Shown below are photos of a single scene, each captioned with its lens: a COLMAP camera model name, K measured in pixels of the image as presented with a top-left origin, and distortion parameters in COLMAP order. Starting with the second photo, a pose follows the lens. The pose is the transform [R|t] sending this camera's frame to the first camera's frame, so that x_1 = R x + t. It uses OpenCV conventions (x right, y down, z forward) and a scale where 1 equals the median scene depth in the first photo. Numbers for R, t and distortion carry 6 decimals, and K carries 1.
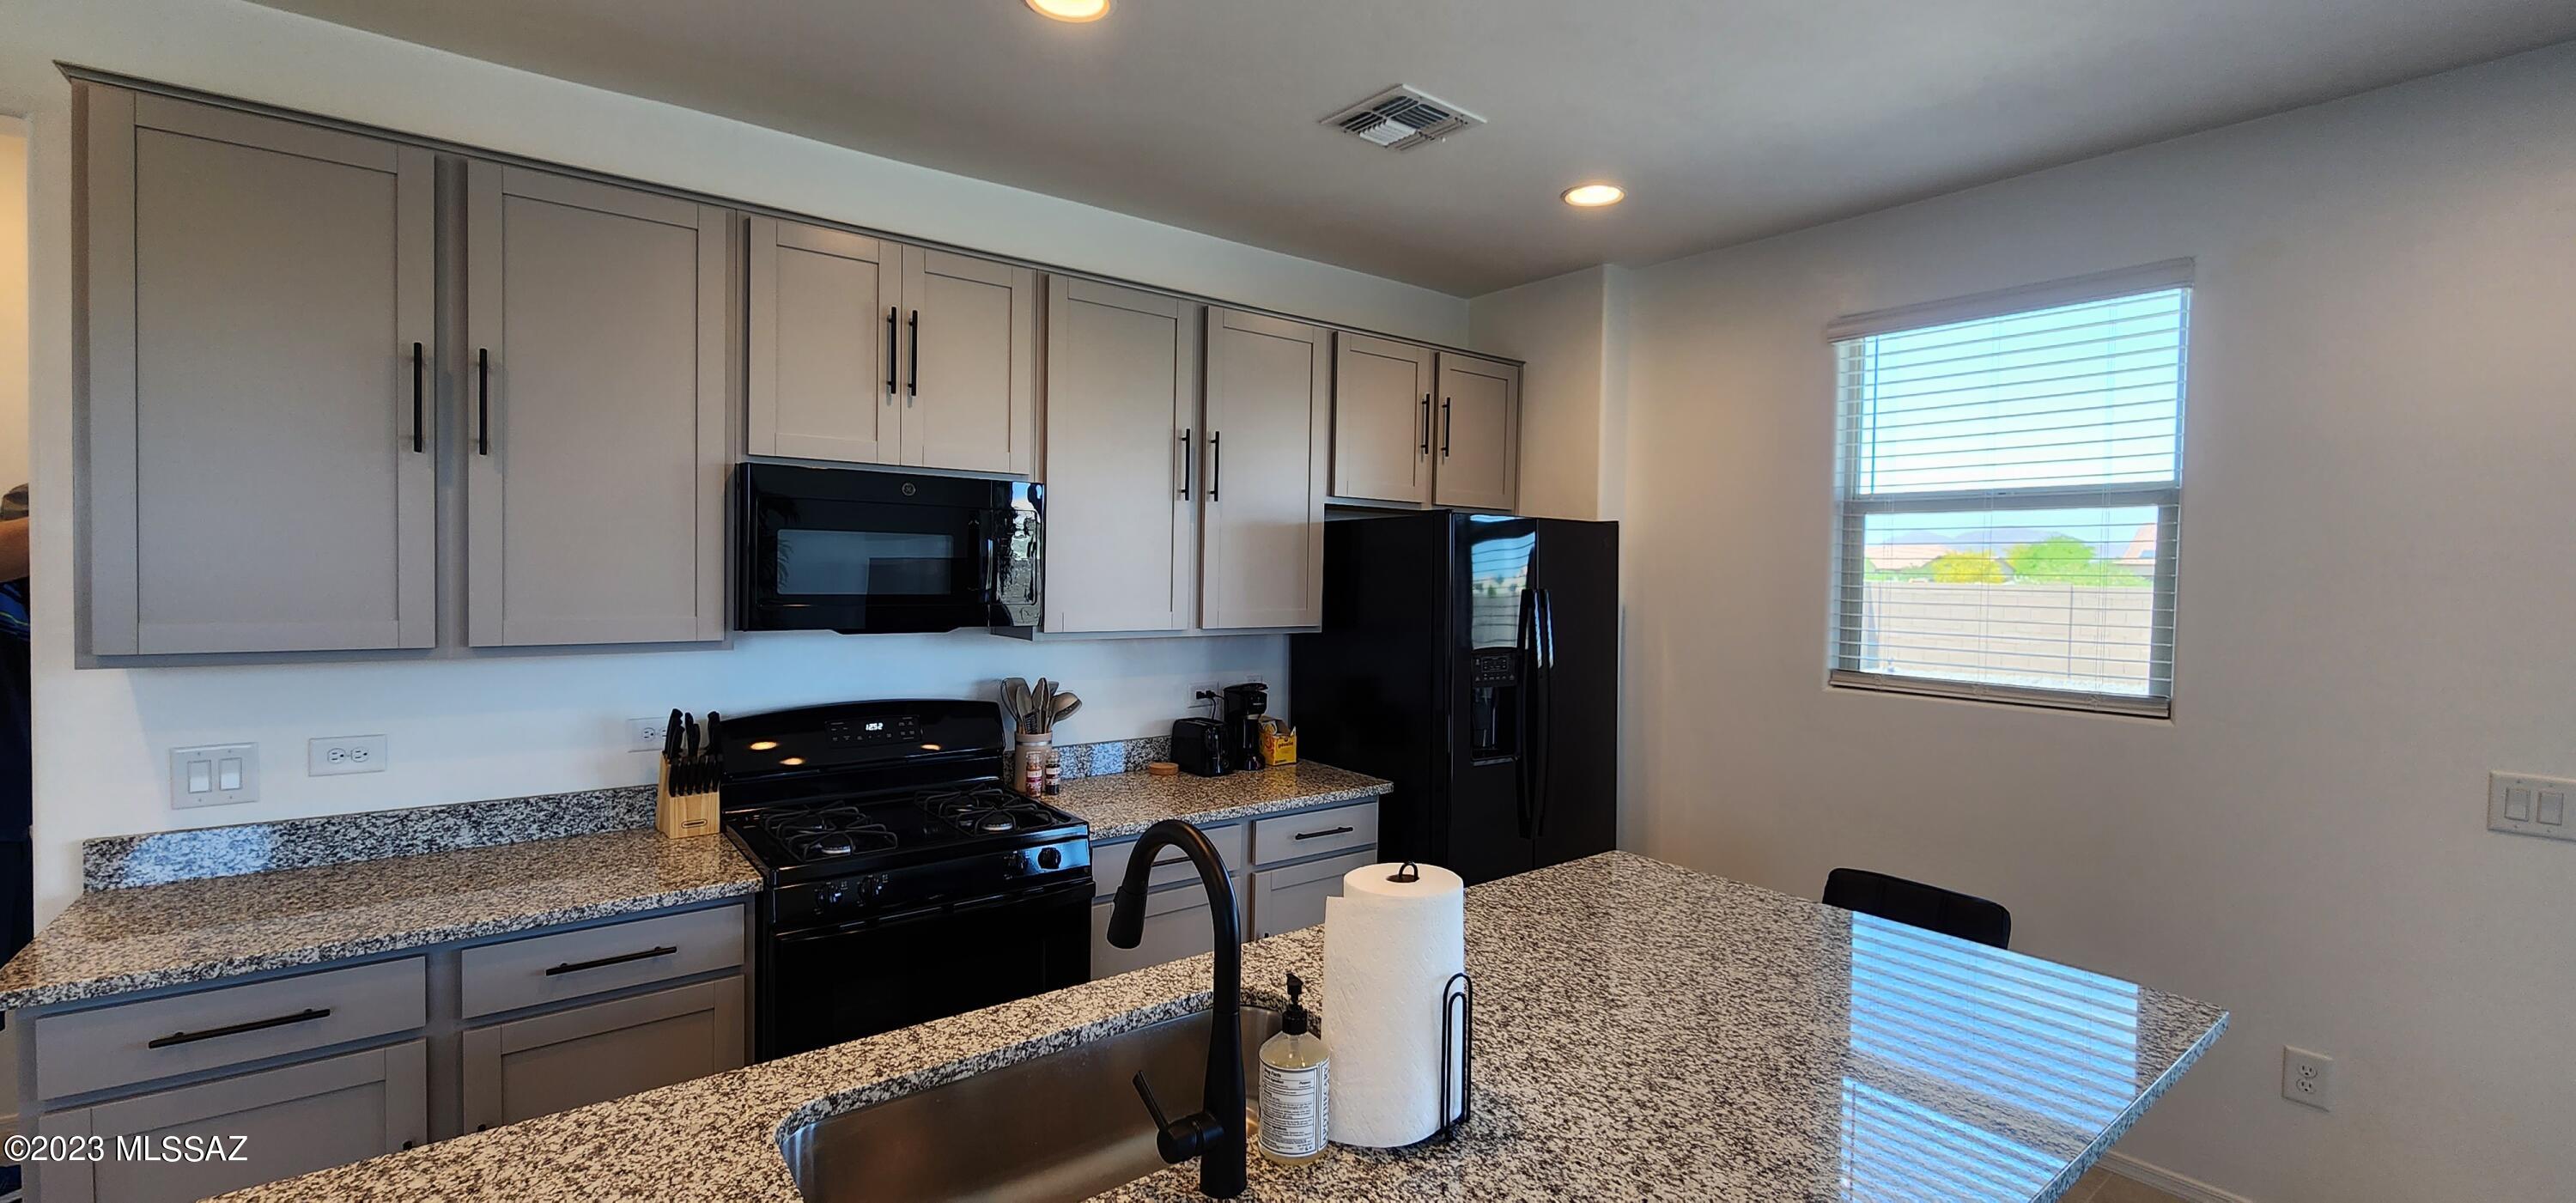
lens RADIAL K [[1070.0, 0, 1292.1], [0, 1070.0, 596.7], [0, 0, 1]] dist [-0.003039, -0.000224]
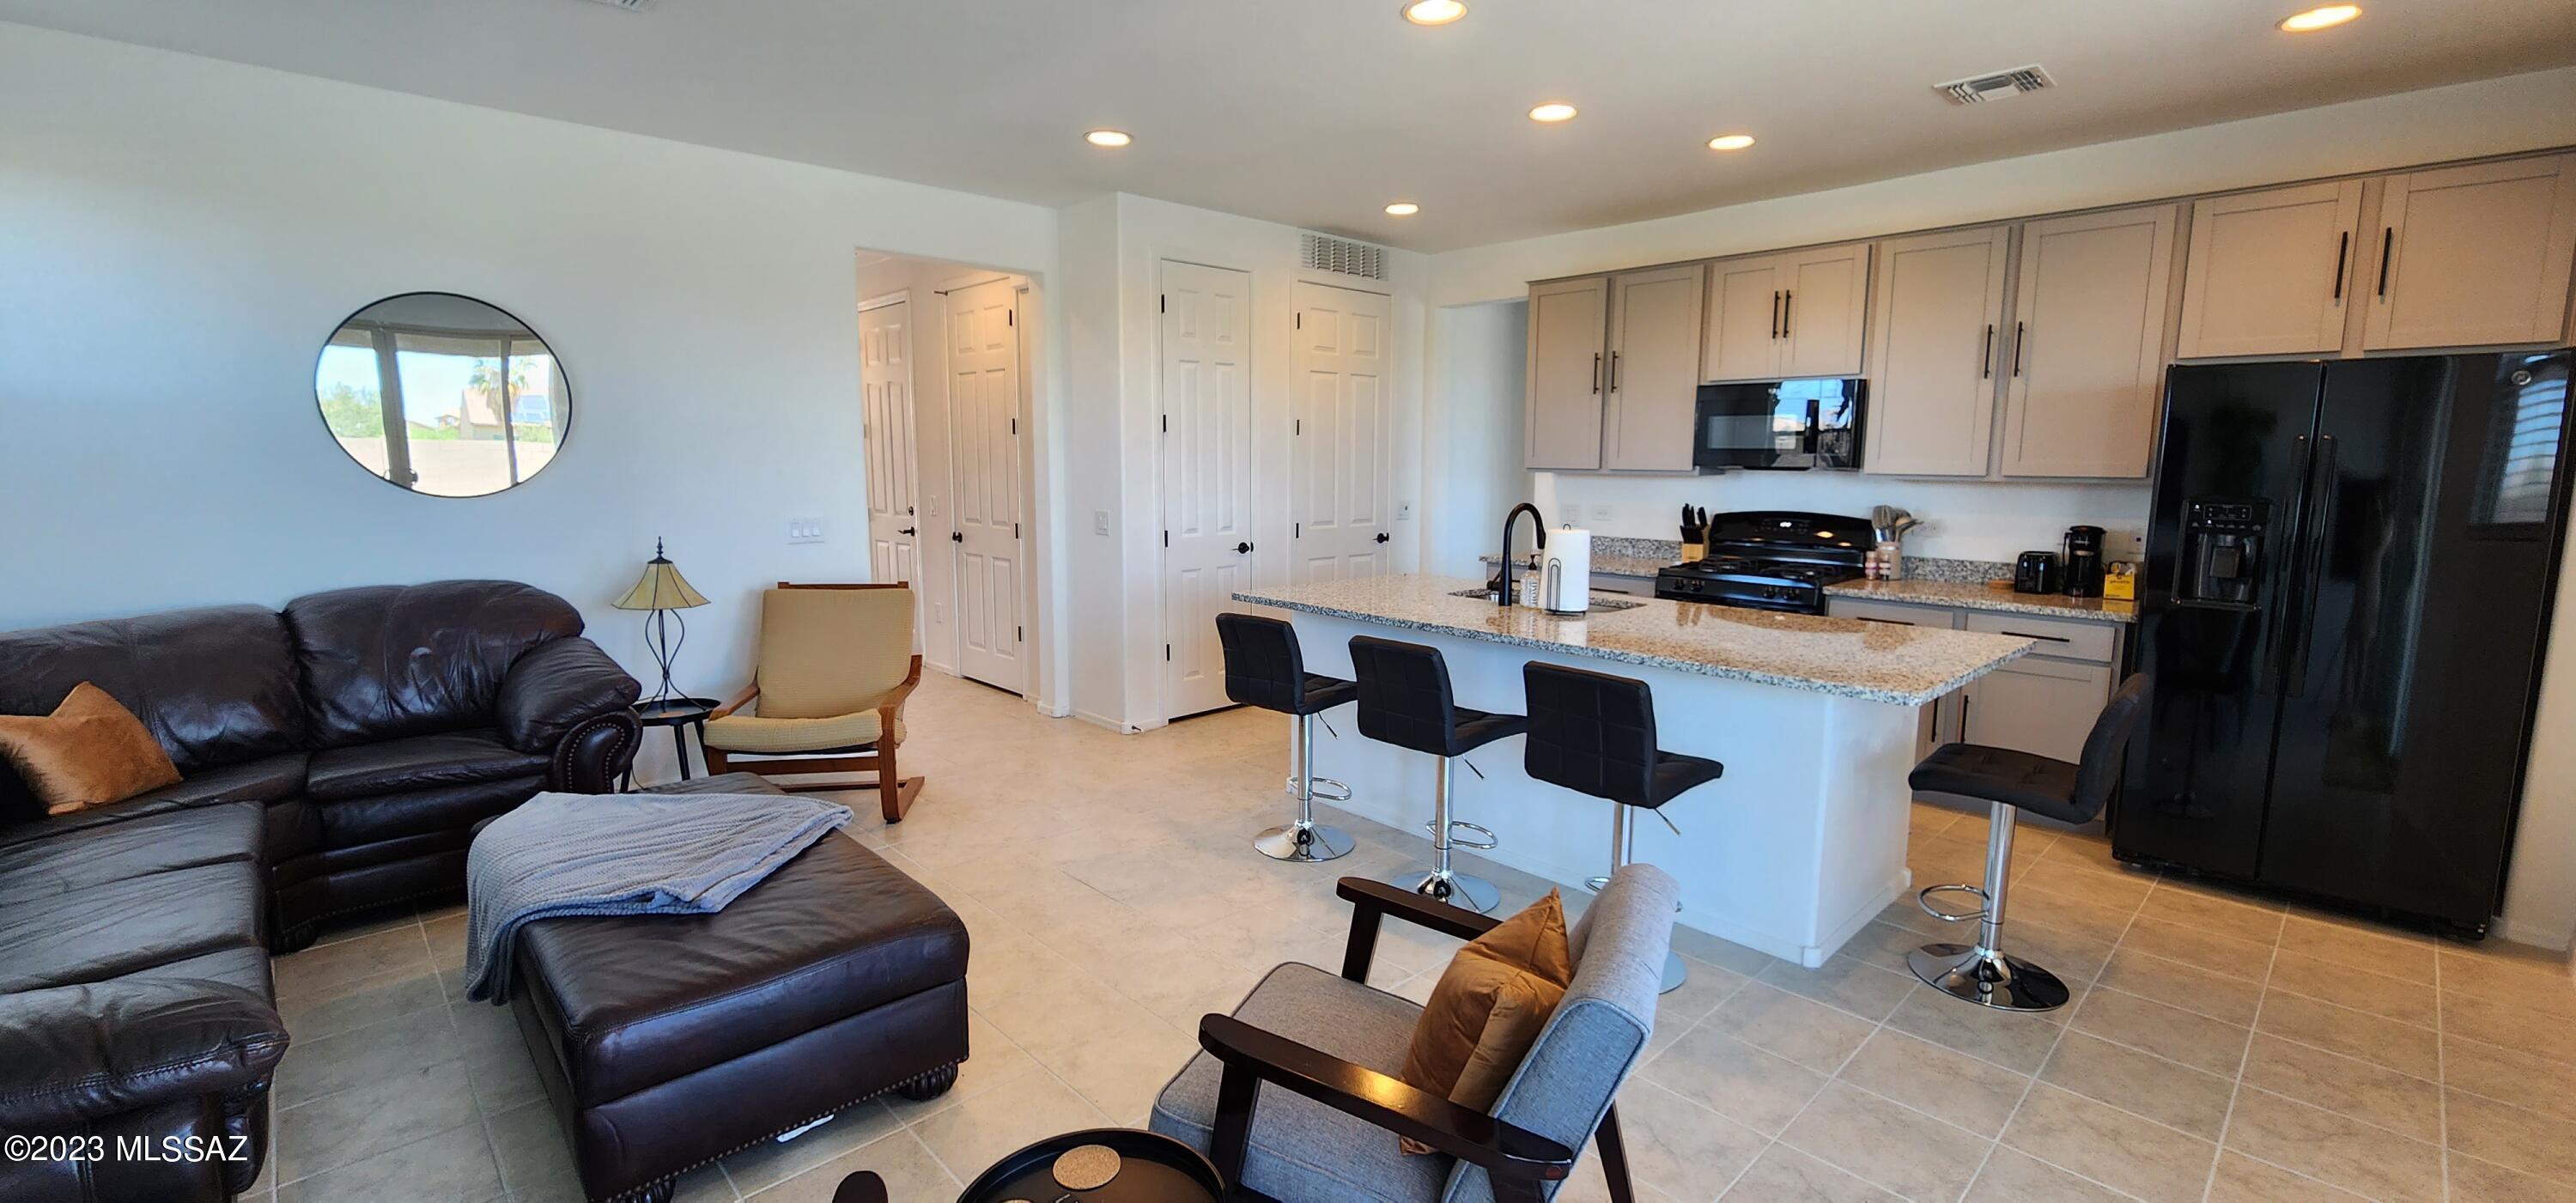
lens RADIAL K [[1070.0, 0, 1292.1], [0, 1070.0, 596.7], [0, 0, 1]] dist [-0.003039, -0.000224]
pose [[0.106951, 0.109337, -0.988234, 1.485982], [-0.030284, 0.993832, 0.106679, 0.083641], [0.993803, 0.018518, 0.109603, -0.014366]]
